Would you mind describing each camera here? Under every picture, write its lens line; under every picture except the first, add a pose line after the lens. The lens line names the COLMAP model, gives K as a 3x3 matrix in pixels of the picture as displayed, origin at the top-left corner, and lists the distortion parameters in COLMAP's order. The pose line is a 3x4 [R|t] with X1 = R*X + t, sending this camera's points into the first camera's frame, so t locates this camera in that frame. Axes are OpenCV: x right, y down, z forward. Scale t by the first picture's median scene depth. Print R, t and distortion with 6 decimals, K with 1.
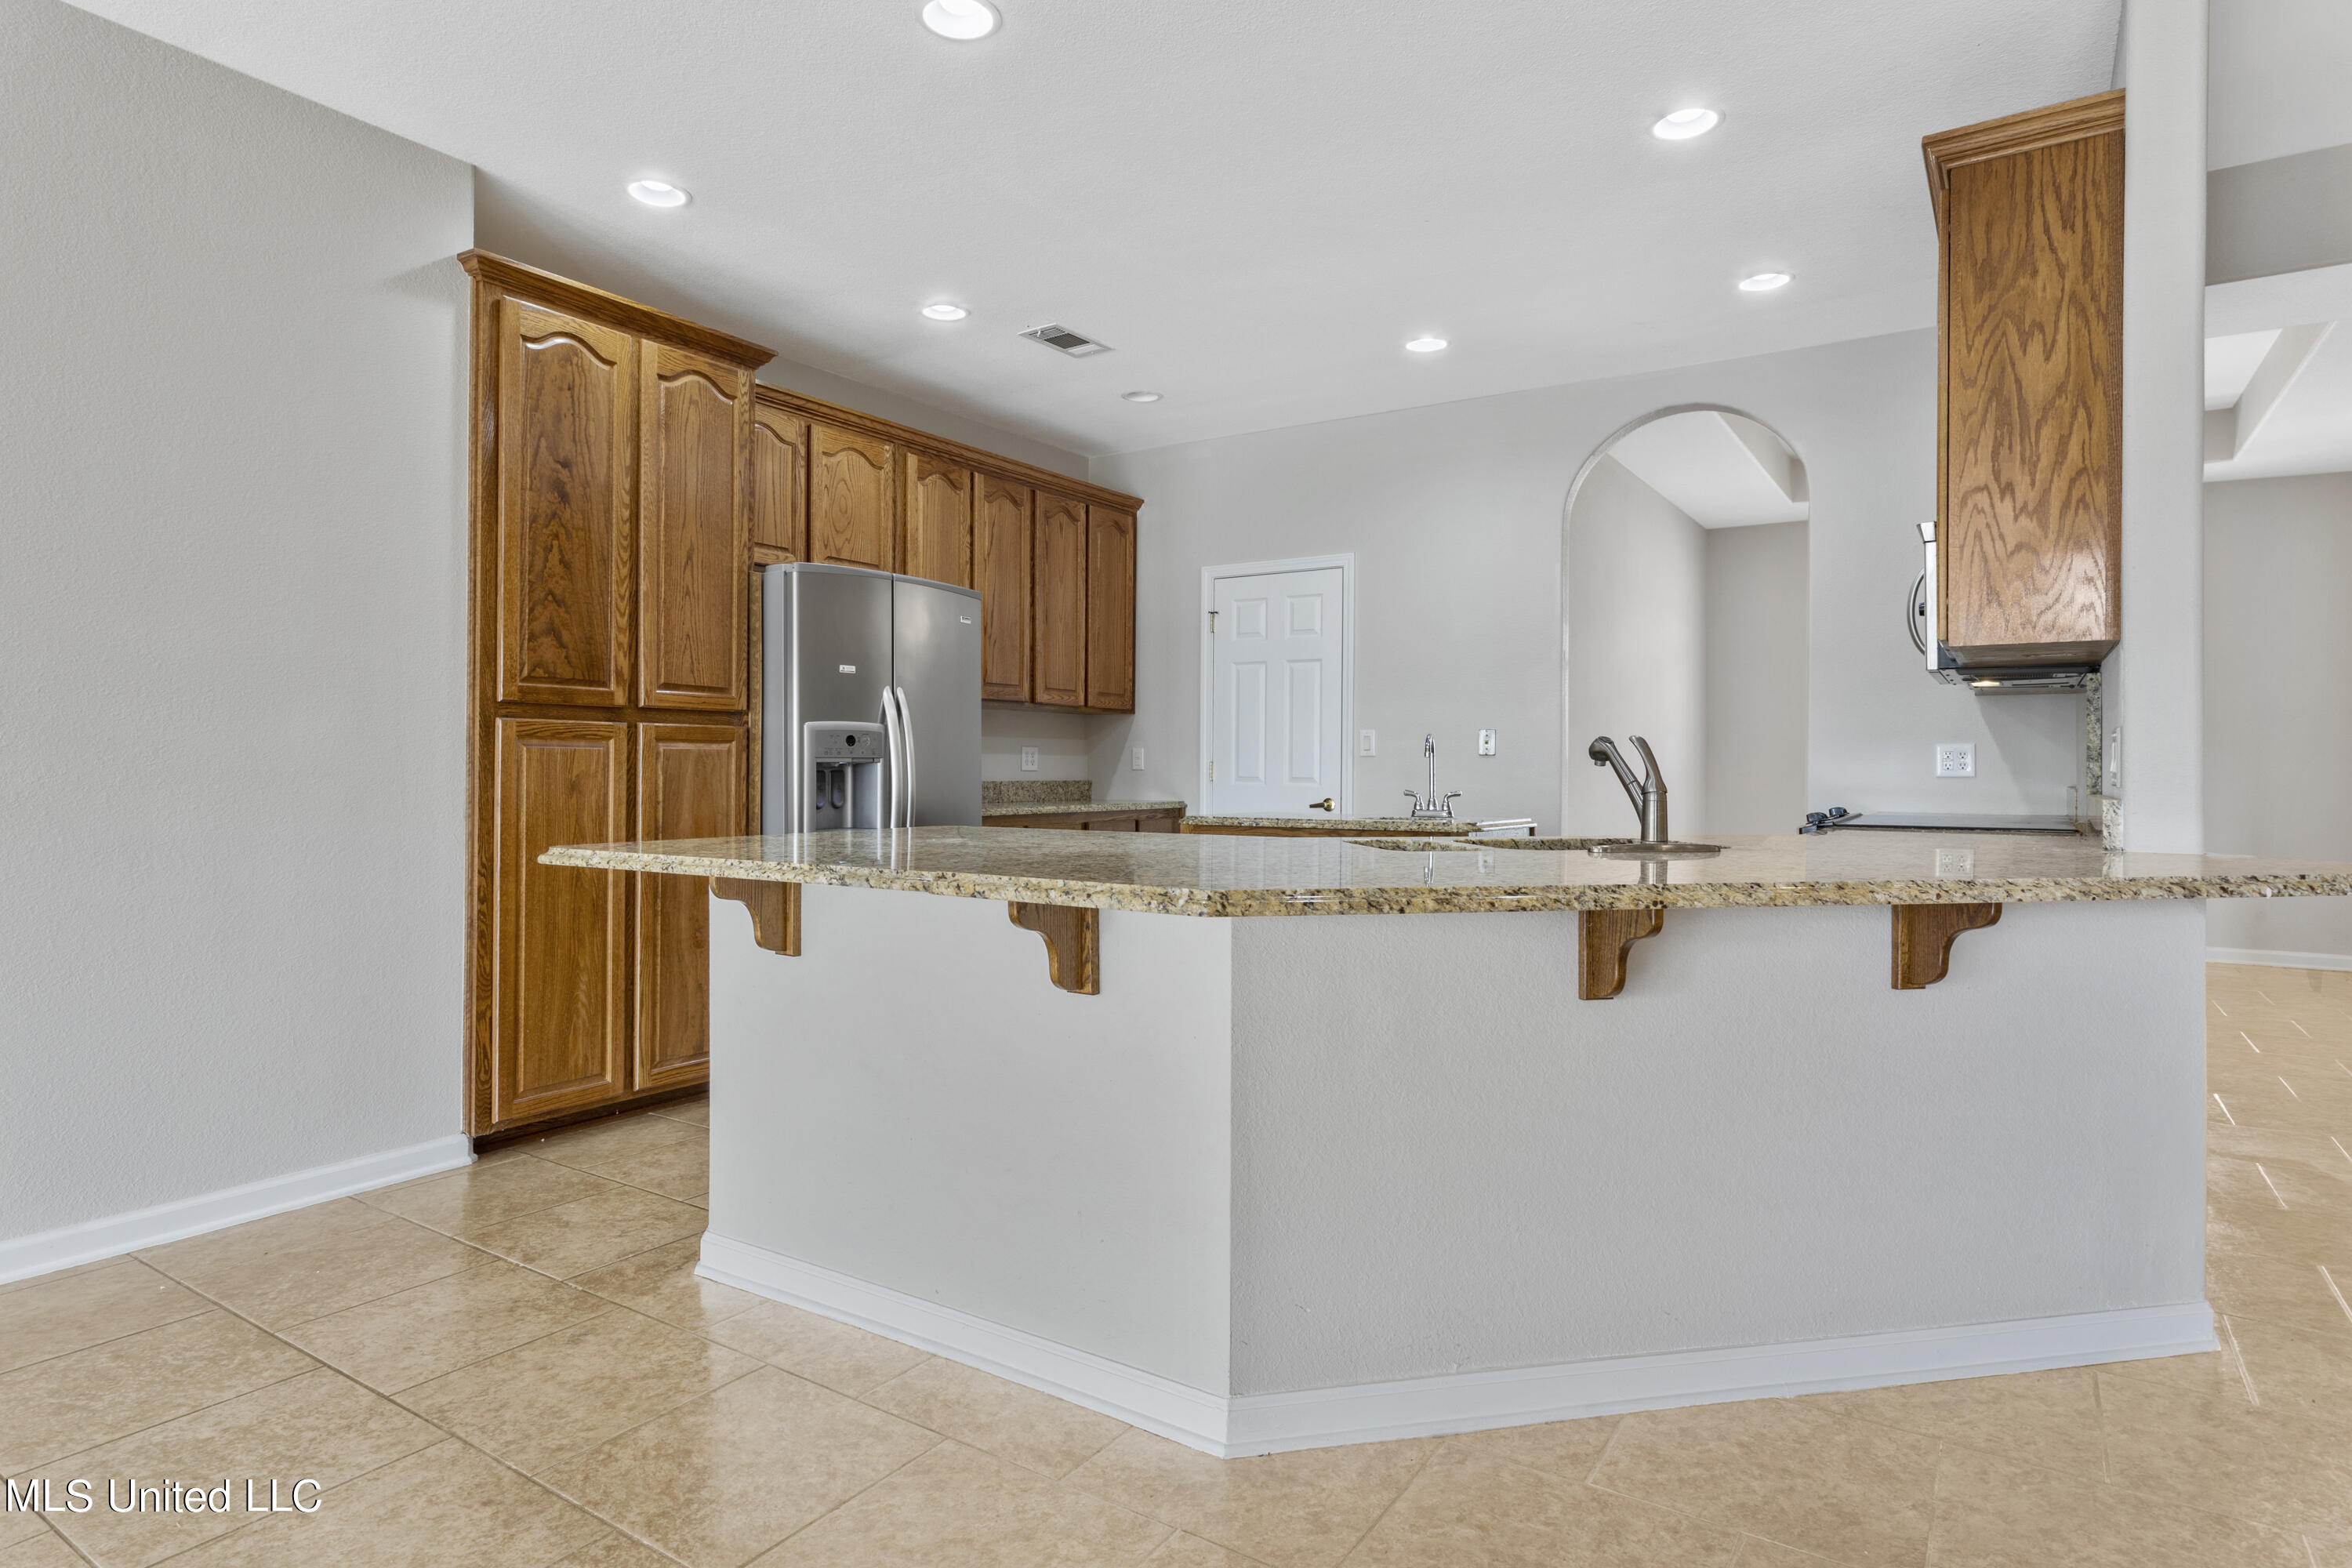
lens RADIAL K [[1297.2, 0, 1177.9], [0, 1297.2, 771.4], [0, 0, 1]] dist [-0.000503, 0.000666]
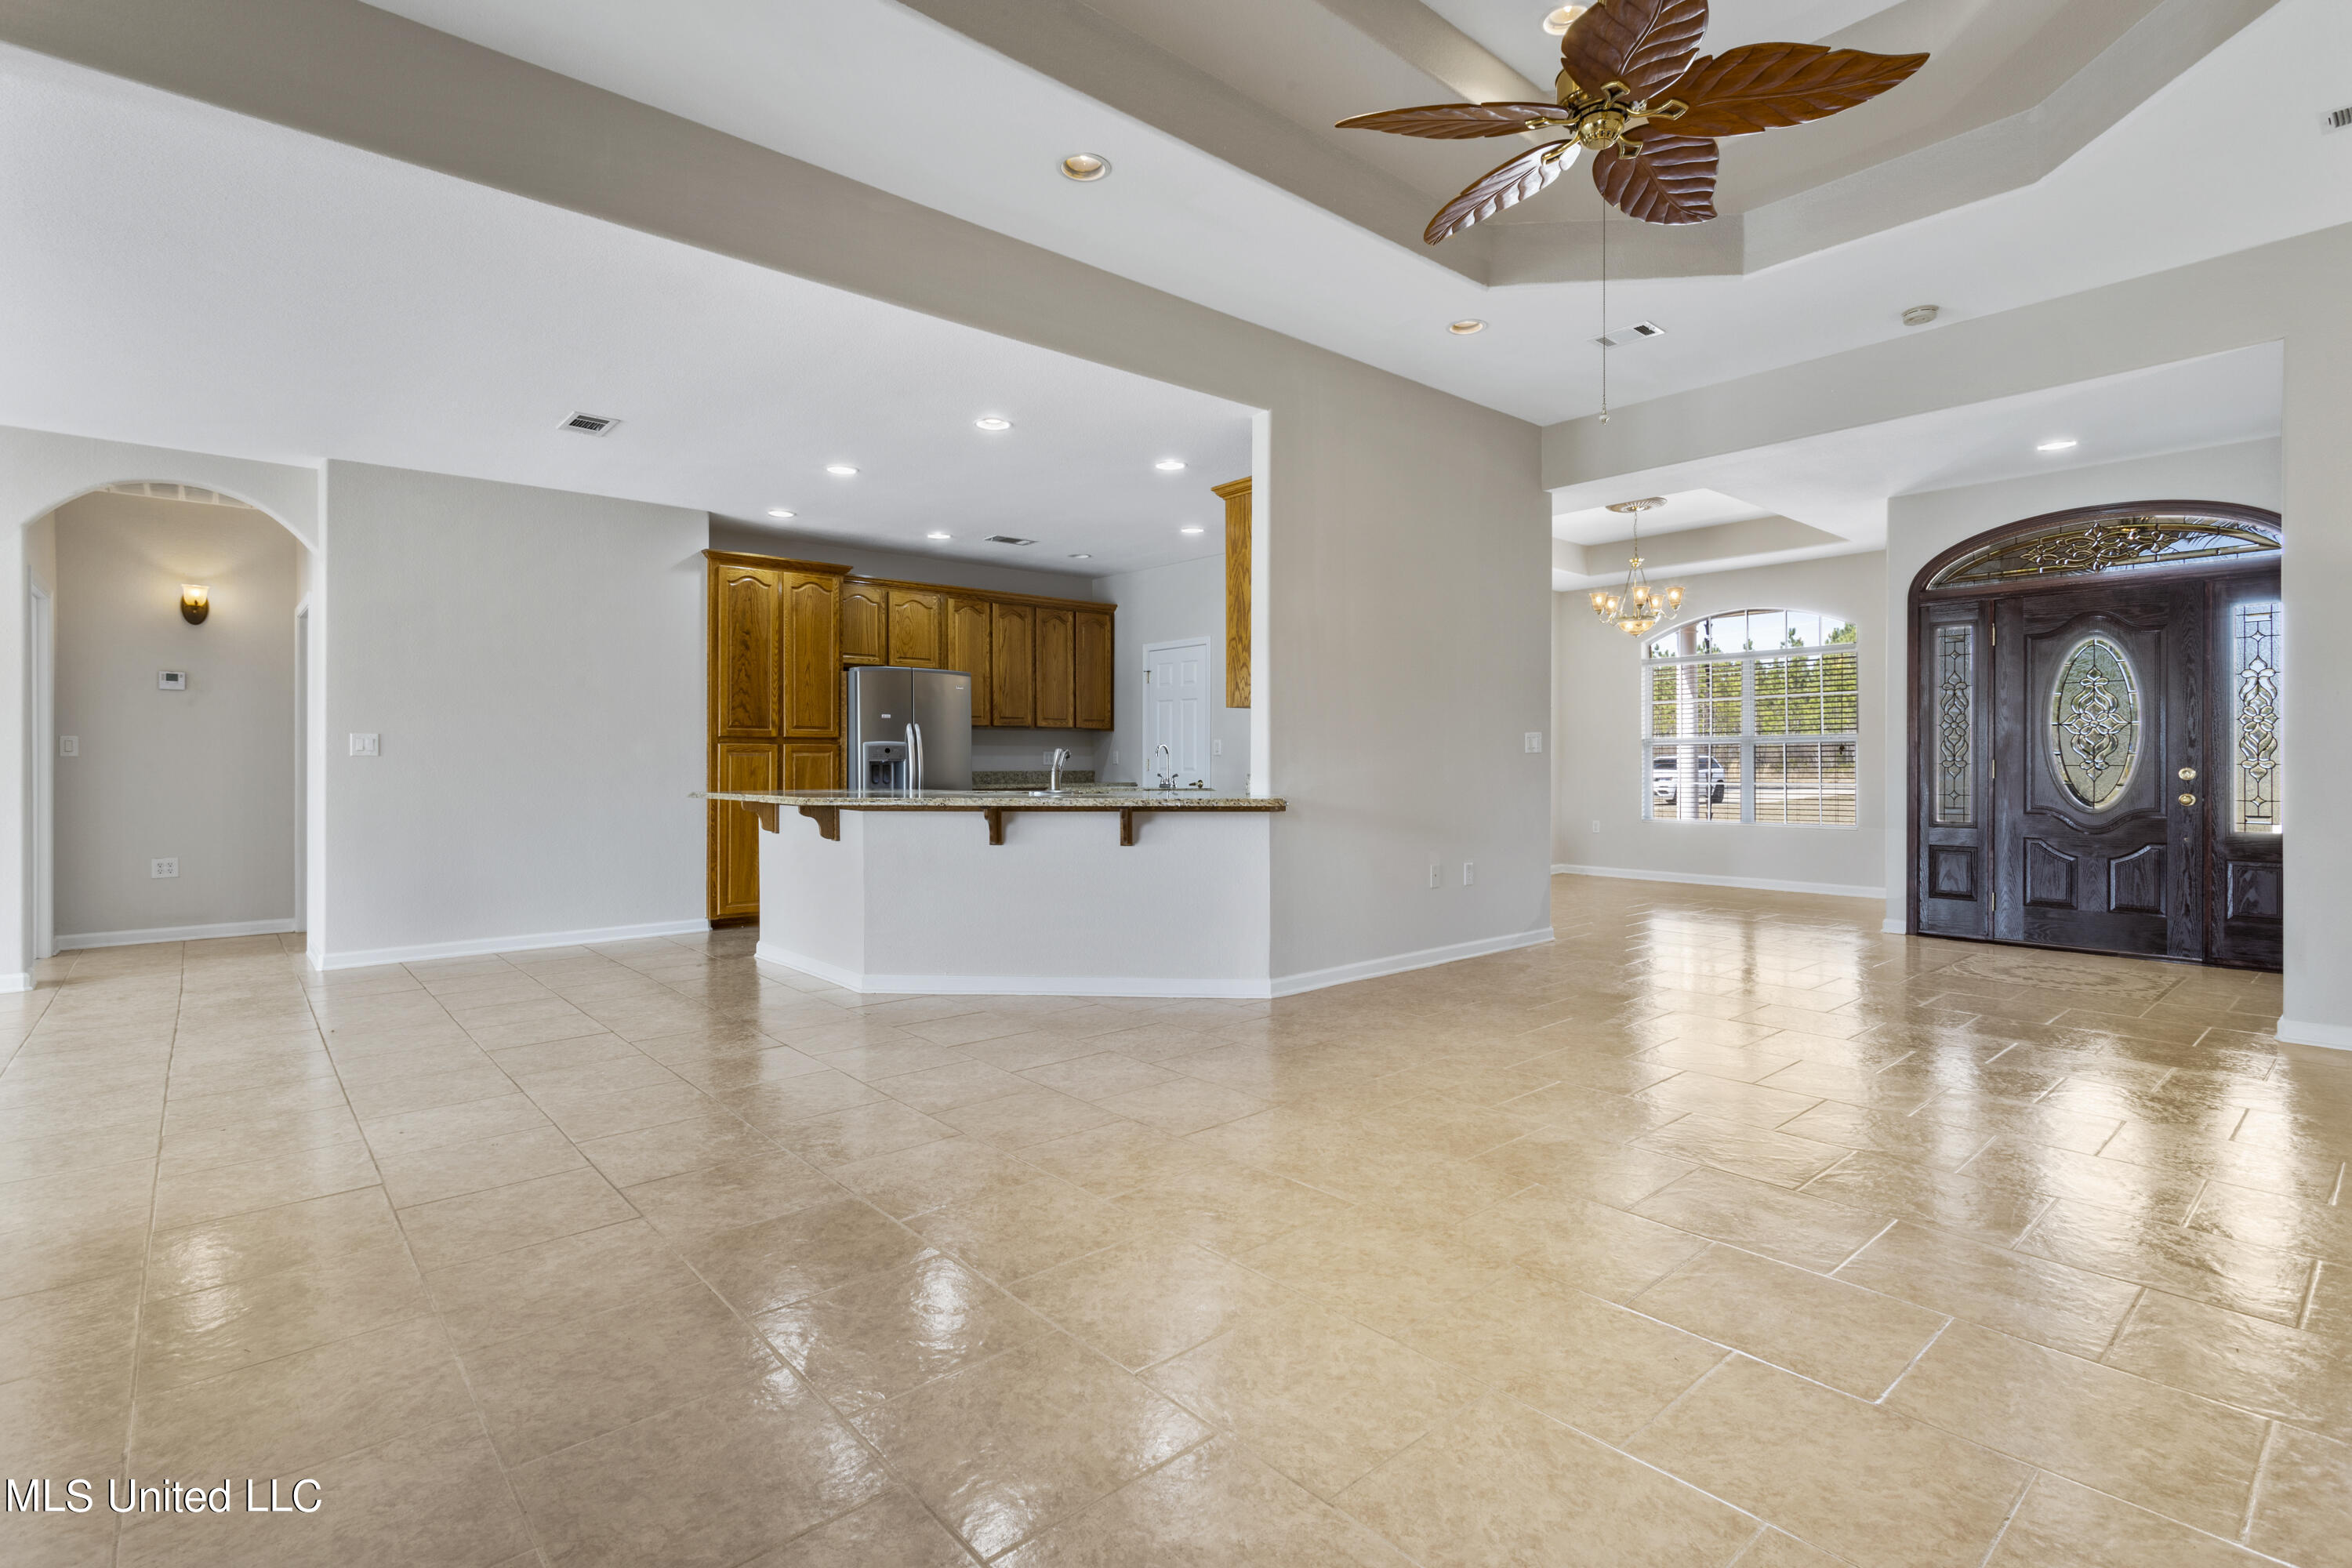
lens RADIAL K [[1106.4, 0, 1163.4], [0, 1106.4, 764.3], [0, 0, 1]] dist [-0.000518, -0.000629]
pose [[0.963424, -0.007677, -0.267873, 0.609891], [0.006983, 0.999969, -0.003542, 0.007372], [0.267892, 0.001542, 0.963448, -0.555677]]
